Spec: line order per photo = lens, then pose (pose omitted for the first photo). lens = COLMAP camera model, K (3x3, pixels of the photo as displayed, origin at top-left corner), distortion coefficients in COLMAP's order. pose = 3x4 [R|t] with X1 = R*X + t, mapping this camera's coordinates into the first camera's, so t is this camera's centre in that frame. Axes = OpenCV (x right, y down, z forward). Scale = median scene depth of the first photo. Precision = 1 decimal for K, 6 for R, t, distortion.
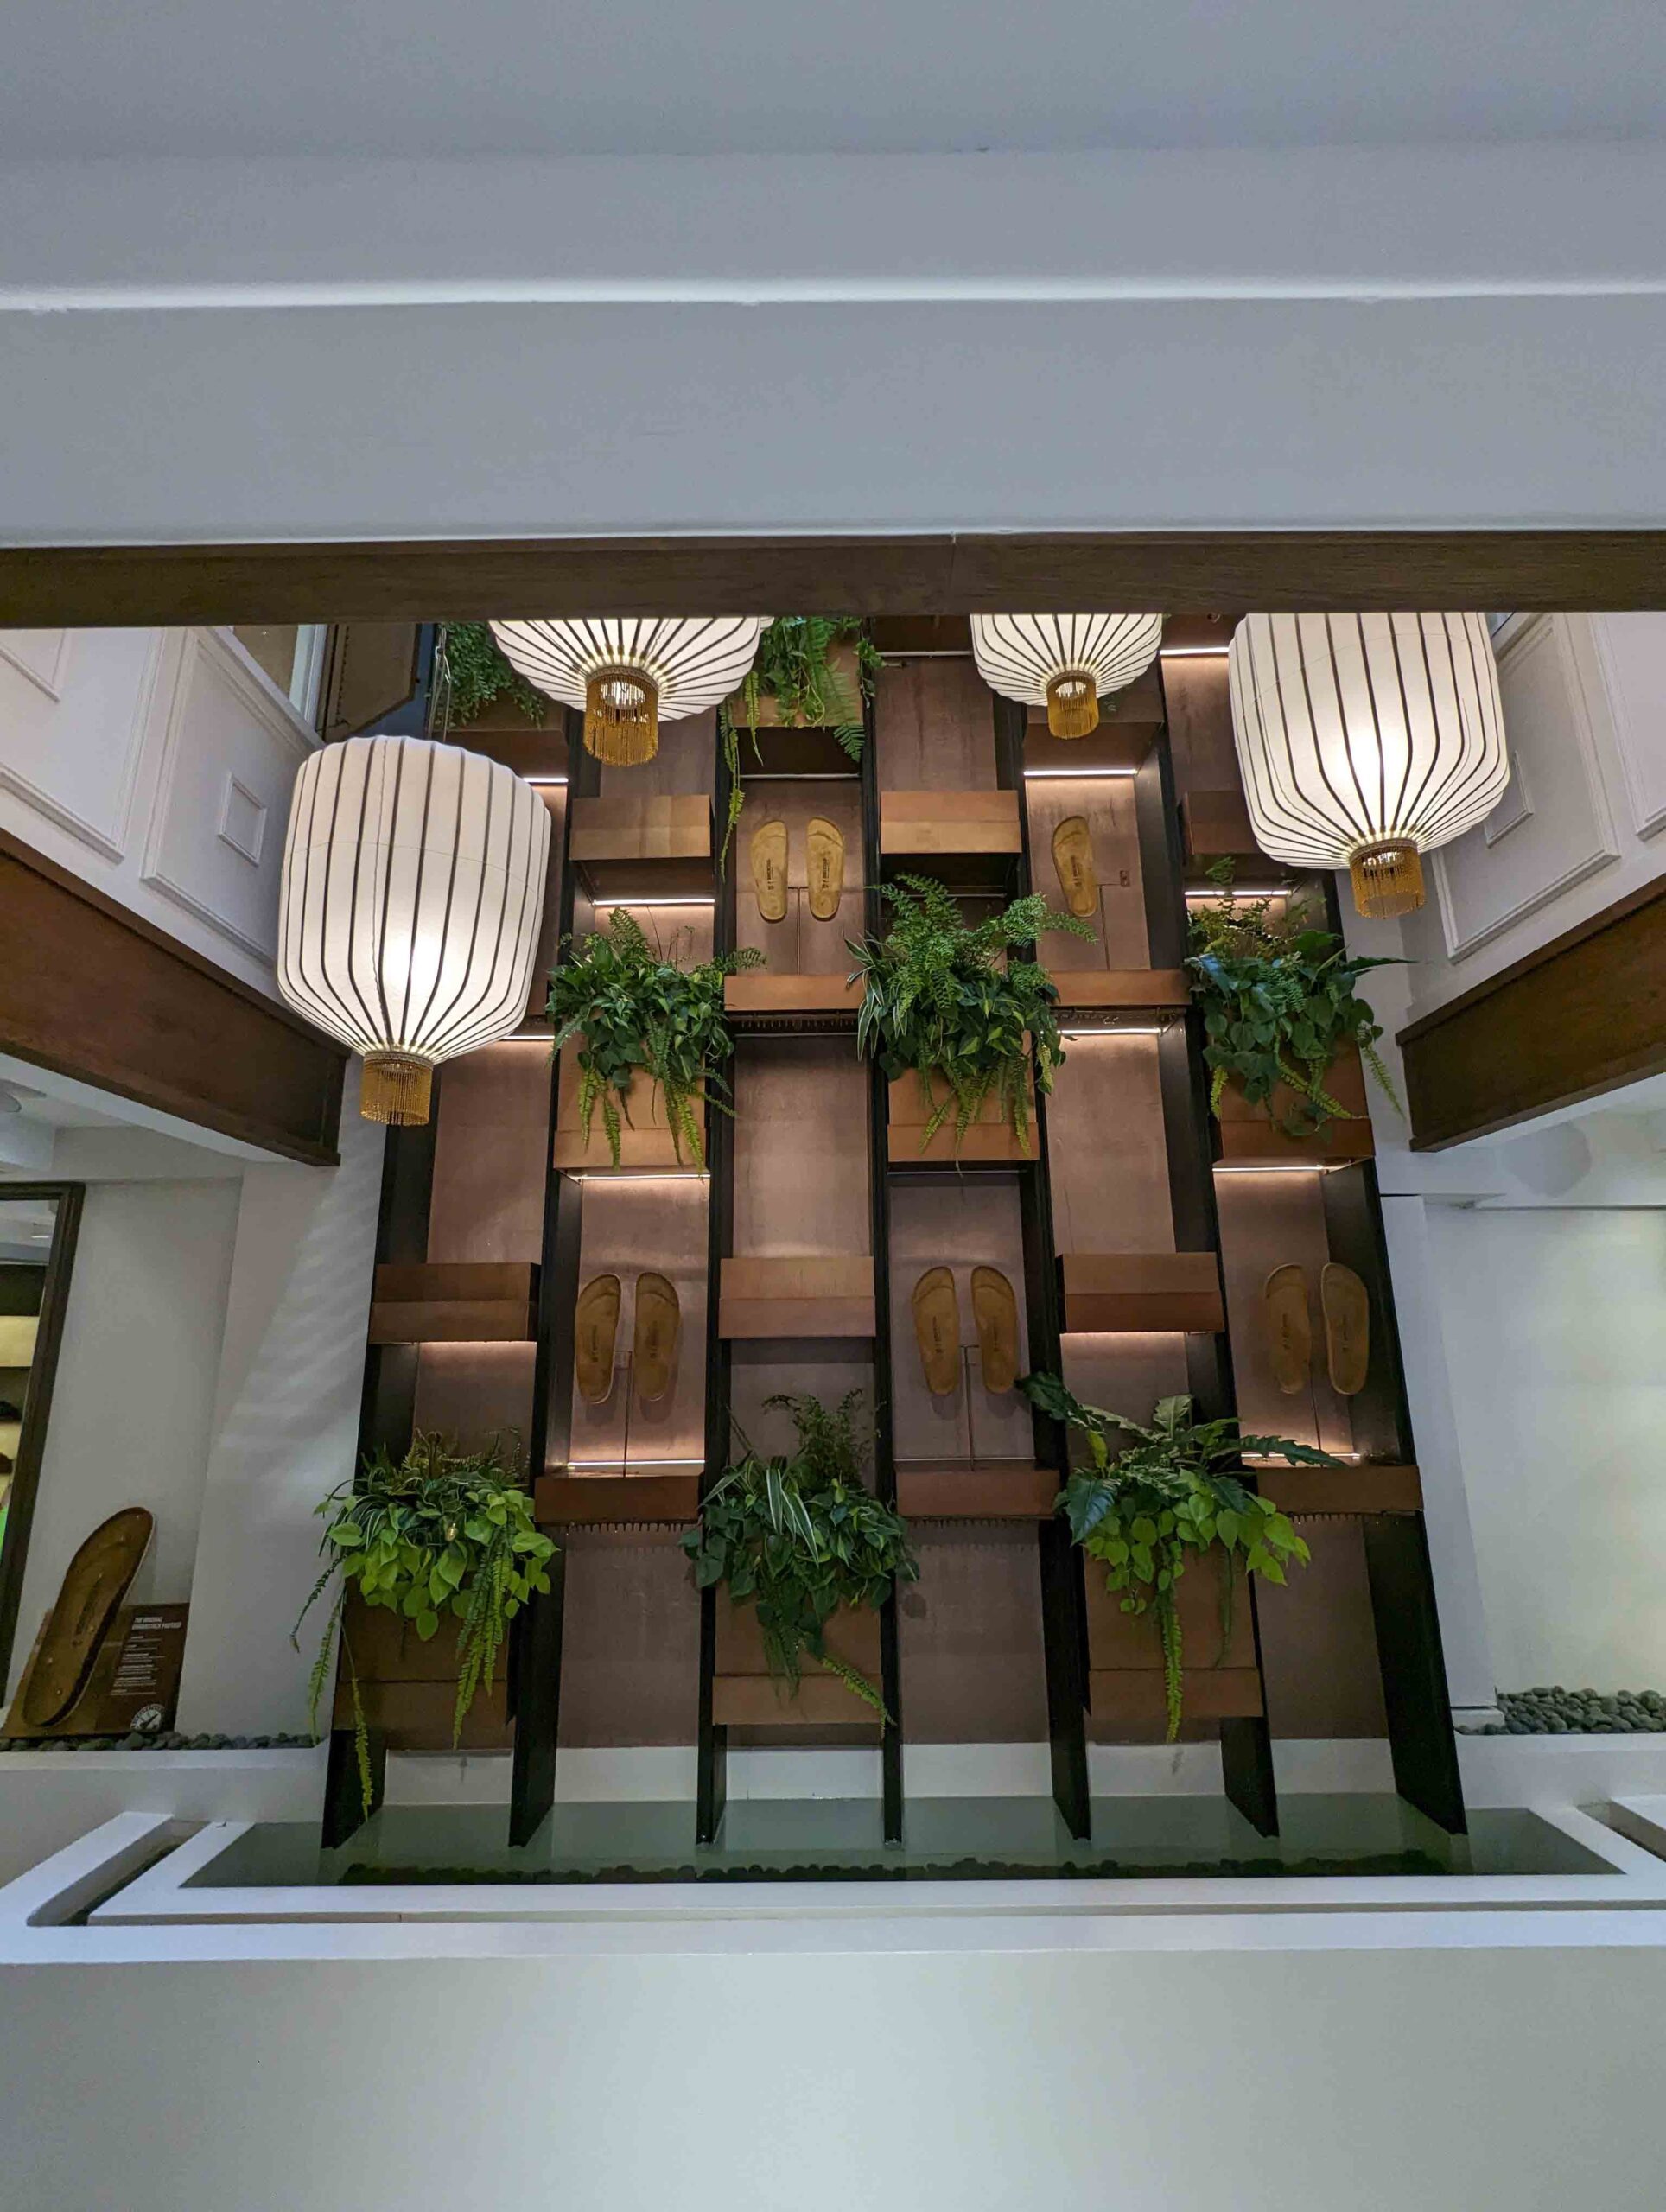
lens RADIAL K [[1049.8, 0, 833.0], [0, 1049.8, 1106.0], [0, 0, 1]] dist [-0.002132, -0.000412]
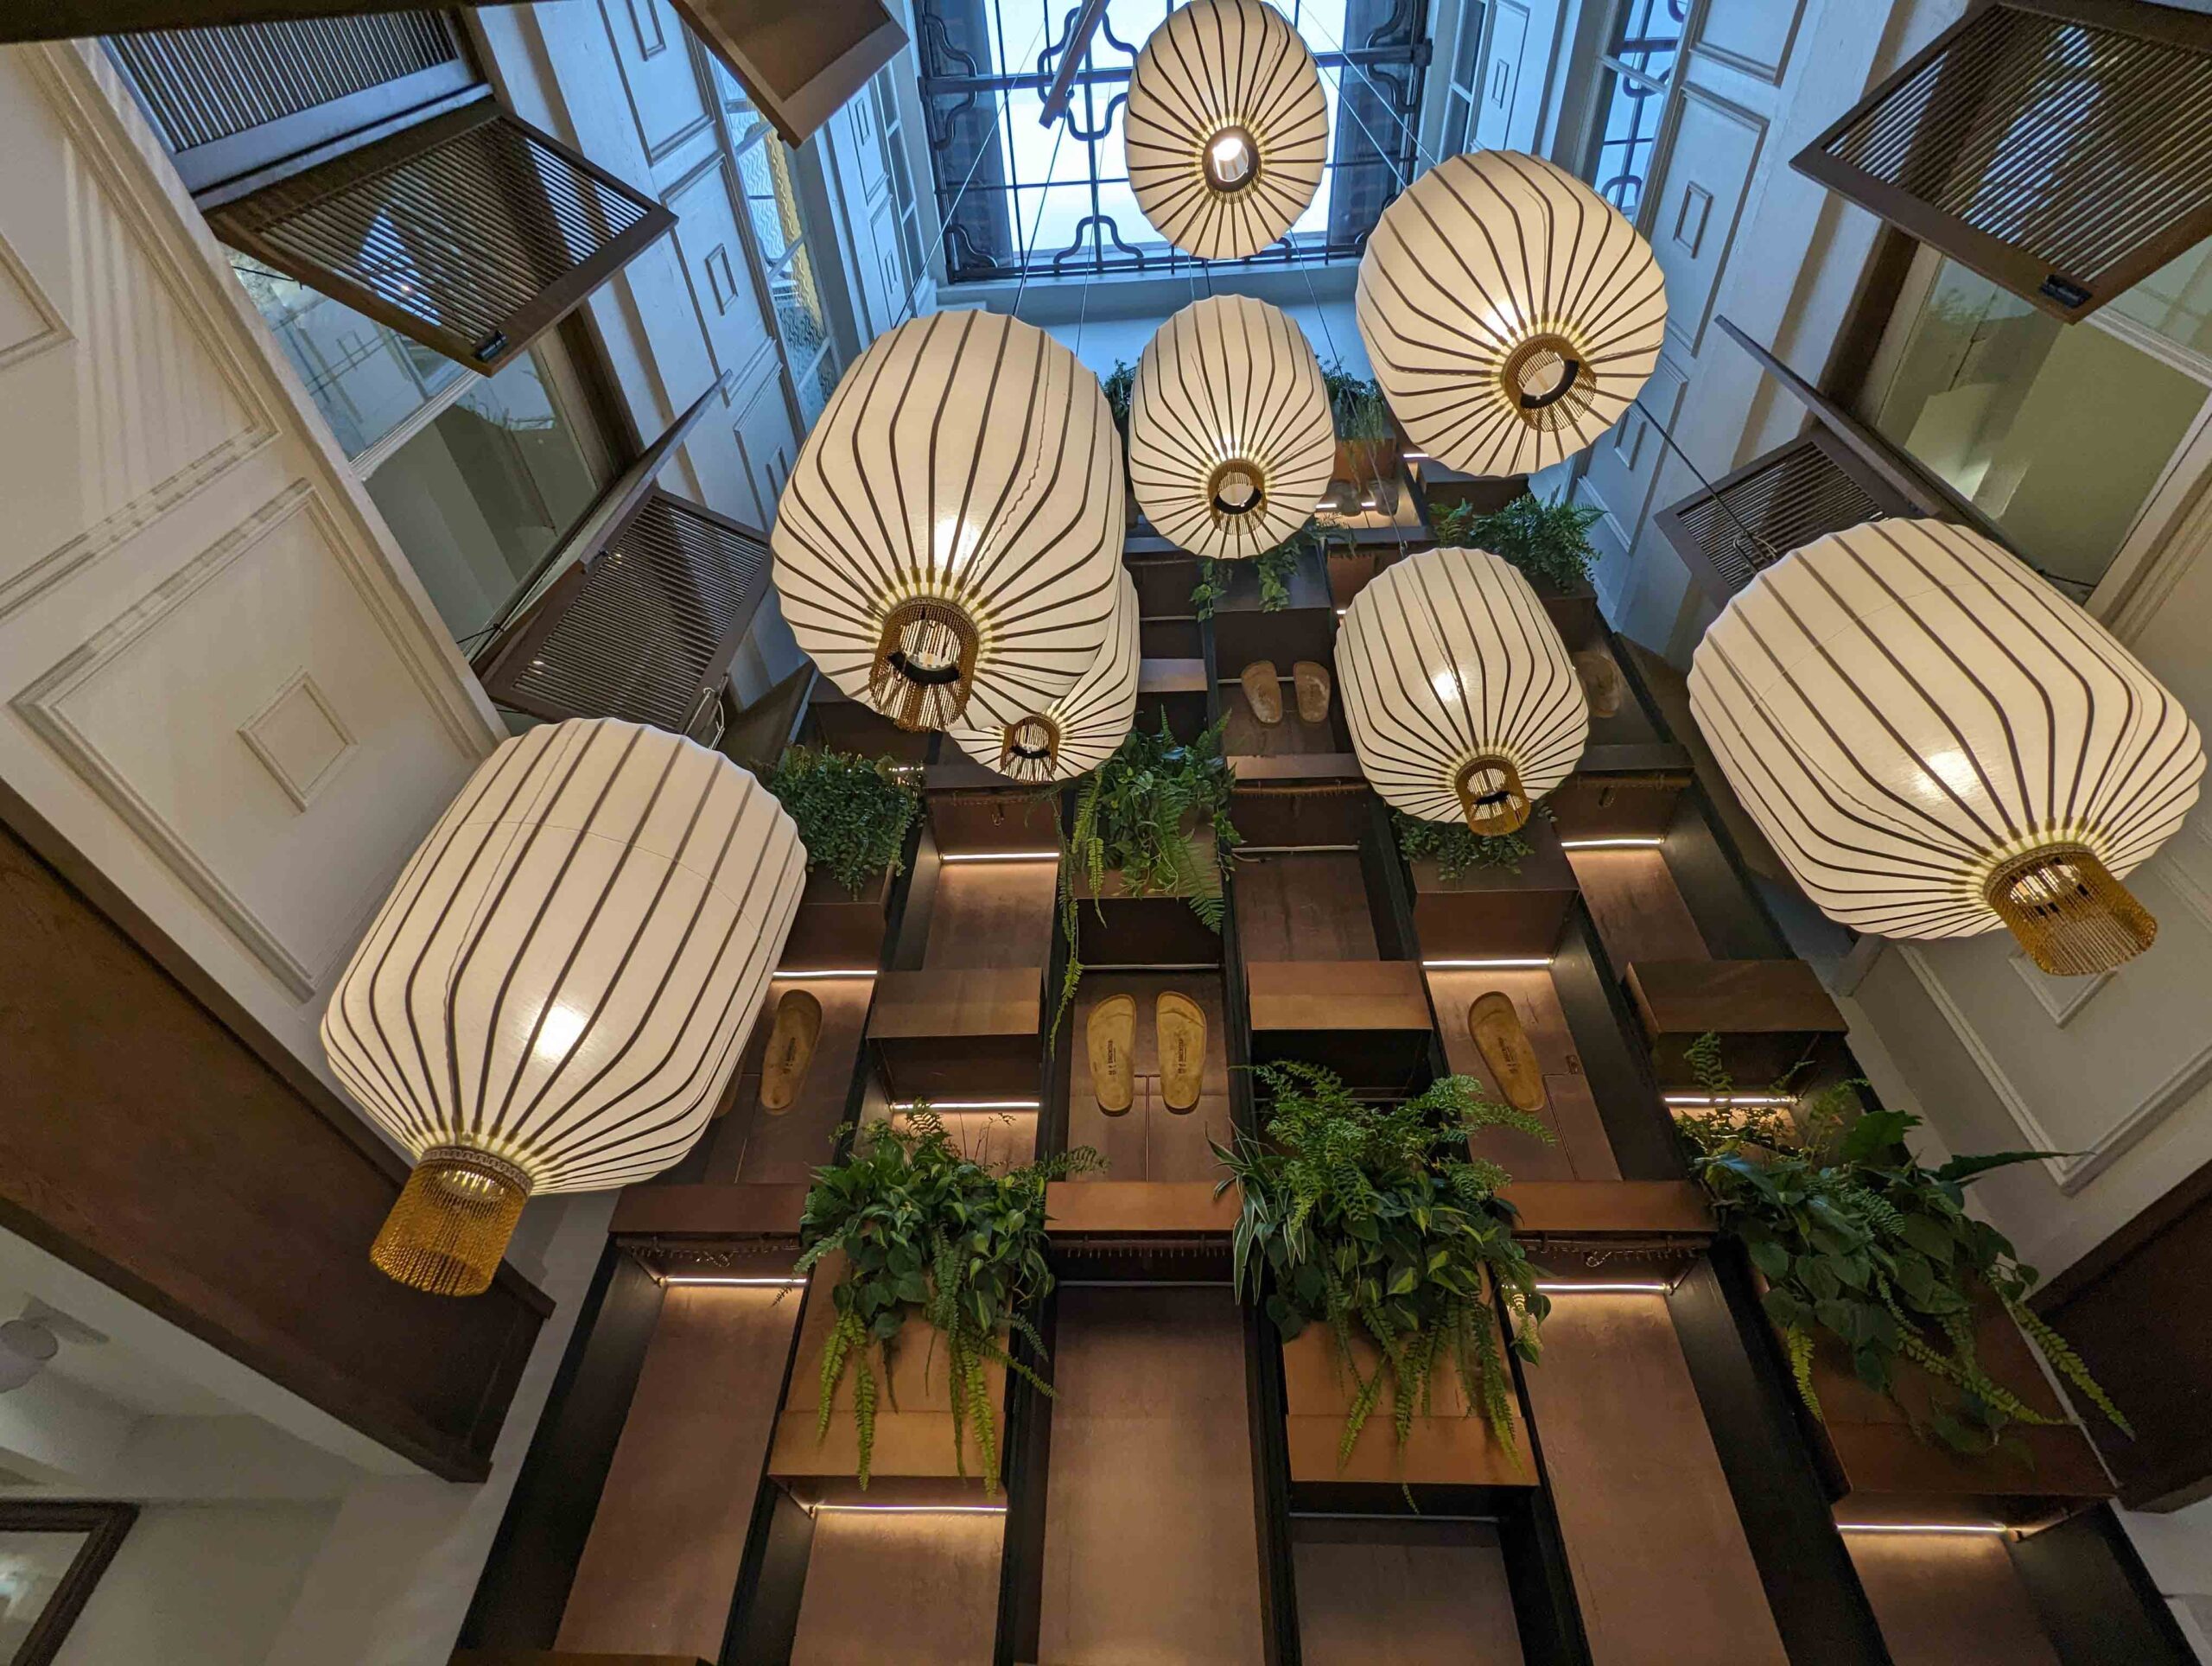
lens RADIAL K [[1049.8, 0, 1095.6], [0, 1049.8, 831.4], [0, 0, 1]] dist [-0.002132, -0.000412]
pose [[0.997710, -0.005961, -0.067377, -0.018579], [-0.031417, 0.841299, -0.539656, 0.067028], [0.059902, 0.540537, 0.839185, 0.256433]]
